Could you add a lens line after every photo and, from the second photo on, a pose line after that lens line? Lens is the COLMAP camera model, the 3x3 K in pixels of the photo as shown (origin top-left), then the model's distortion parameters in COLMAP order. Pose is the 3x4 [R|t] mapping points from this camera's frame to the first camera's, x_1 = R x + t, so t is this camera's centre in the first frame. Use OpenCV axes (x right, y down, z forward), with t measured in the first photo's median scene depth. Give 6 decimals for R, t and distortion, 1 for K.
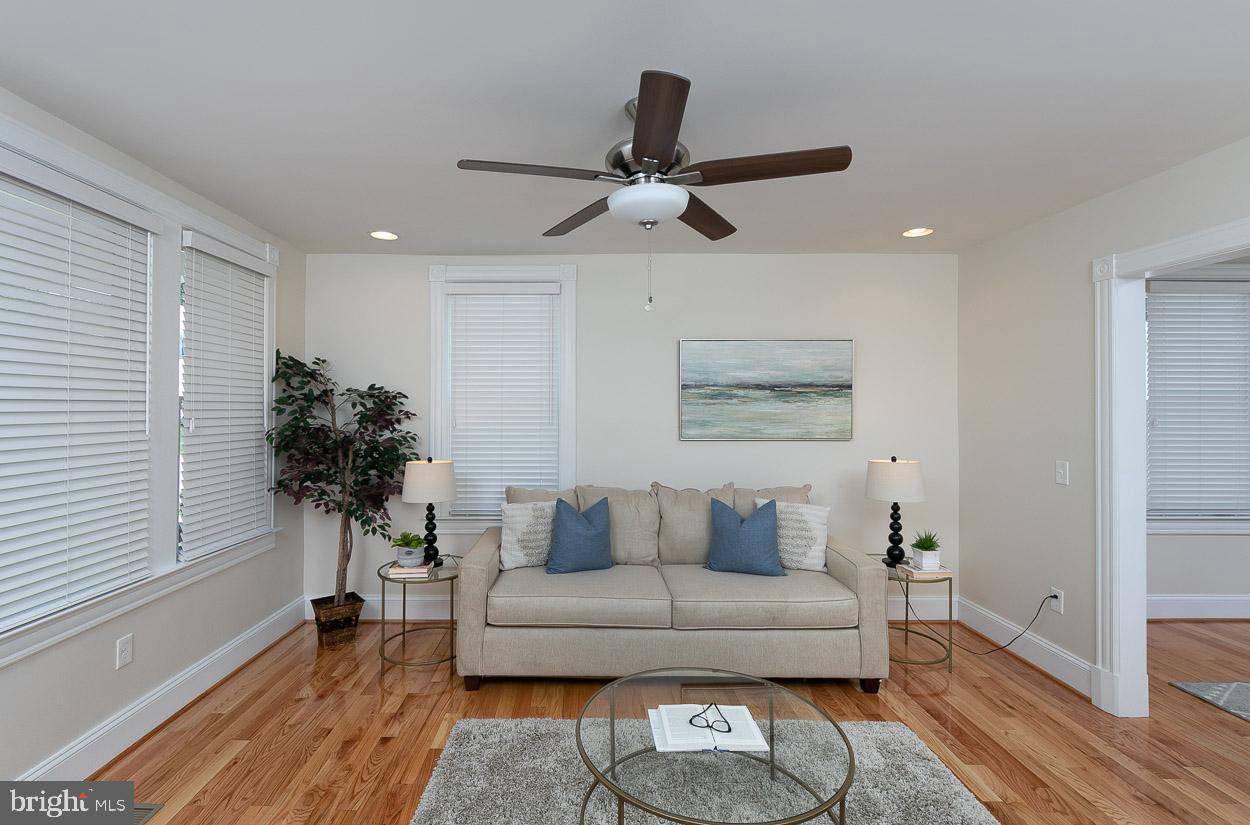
lens RADIAL K [[529.7, 0, 578.3], [0, 529.7, 407.7], [0, 0, 1]] dist [-0.002227, -0.000598]
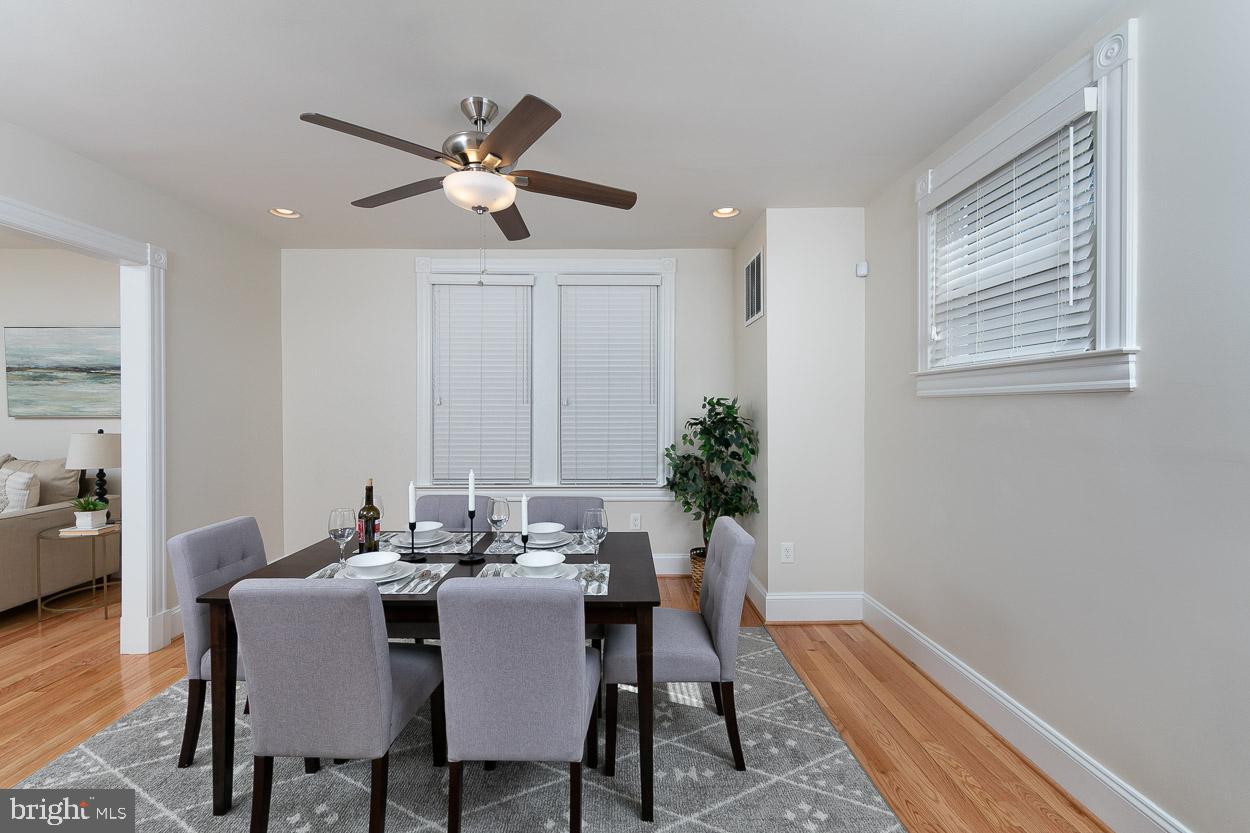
lens RADIAL K [[529.7, 0, 619.7], [0, 529.7, 408.5], [0, 0, 1]] dist [-0.002227, -0.000598]
pose [[0.999831, -0.002576, 0.018216, 1.457797], [0.002315, 0.999895, 0.014316, 0.029357], [-0.018251, -0.014271, 0.999732, -0.128038]]
